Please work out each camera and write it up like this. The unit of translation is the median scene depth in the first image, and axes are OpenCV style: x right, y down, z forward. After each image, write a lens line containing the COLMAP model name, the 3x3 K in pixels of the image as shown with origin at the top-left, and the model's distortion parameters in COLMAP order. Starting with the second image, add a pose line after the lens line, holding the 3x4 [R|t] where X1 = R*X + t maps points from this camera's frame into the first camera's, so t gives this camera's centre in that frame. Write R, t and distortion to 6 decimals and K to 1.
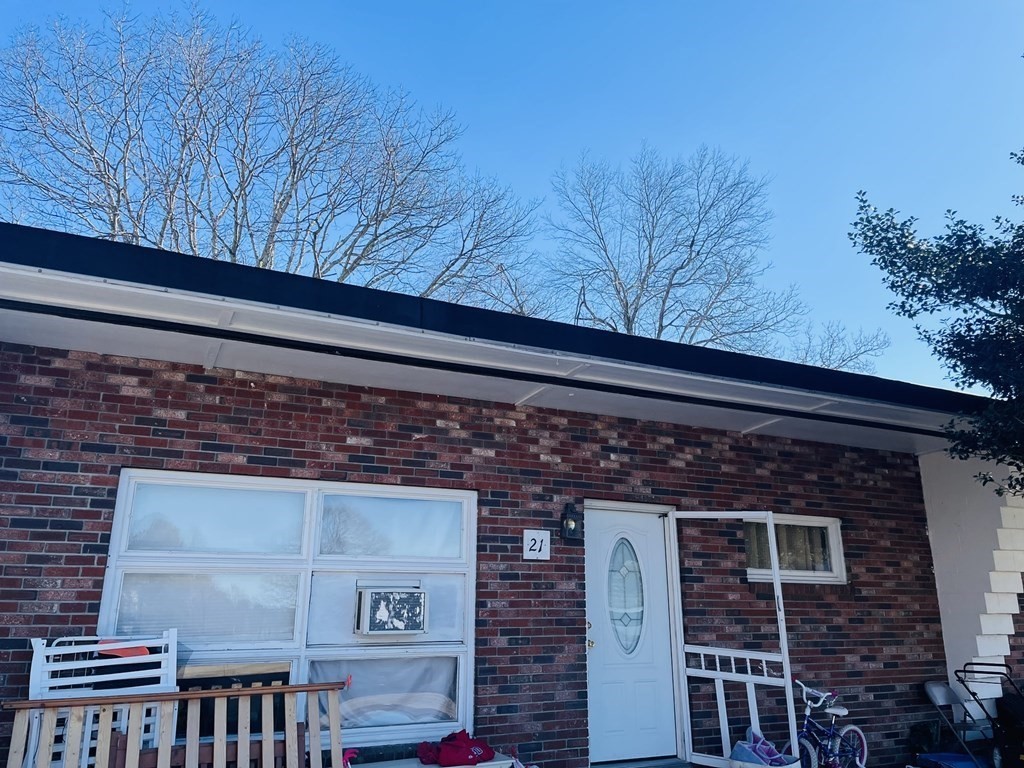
lens RADIAL K [[768.8, 0, 517.4], [0, 768.8, 384.4], [0, 0, 1]] dist [0.092880, -0.123062]
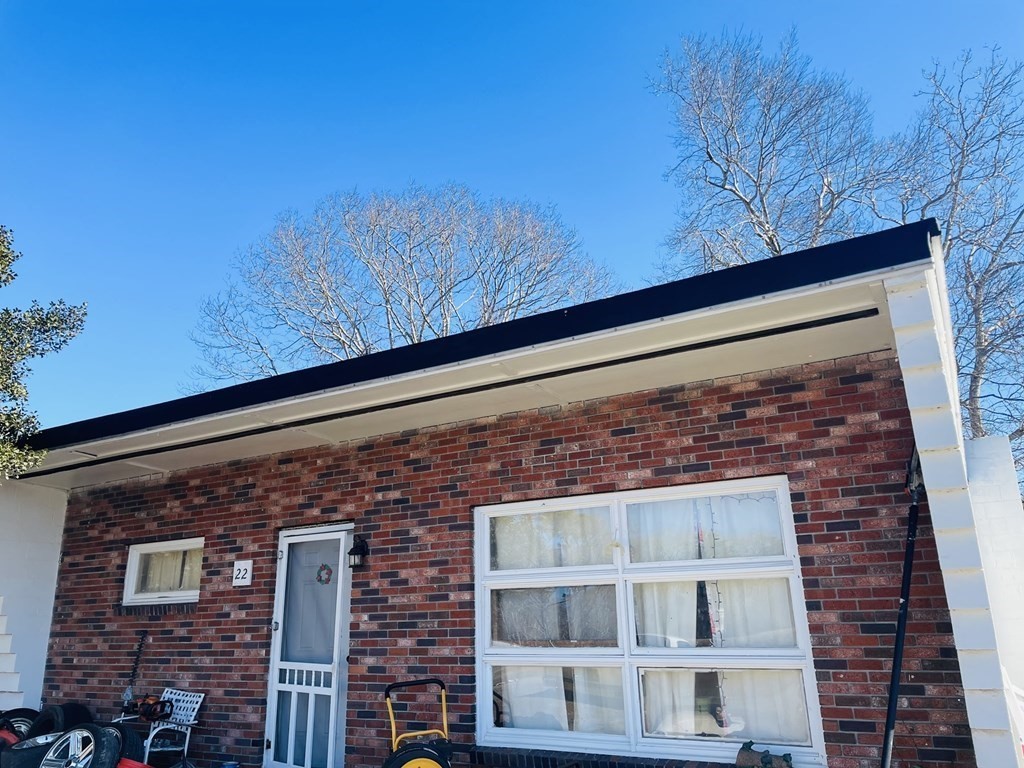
lens RADIAL K [[823.3, 0, 512.0], [0, 823.3, 384.0], [0, 0, 1]] dist [0.002212, 0.000713]
pose [[0.552630, -0.245083, -0.796577, 1.354553], [0.258735, 0.959011, -0.115560, 0.180834], [0.792248, -0.142241, 0.593389, 0.608506]]
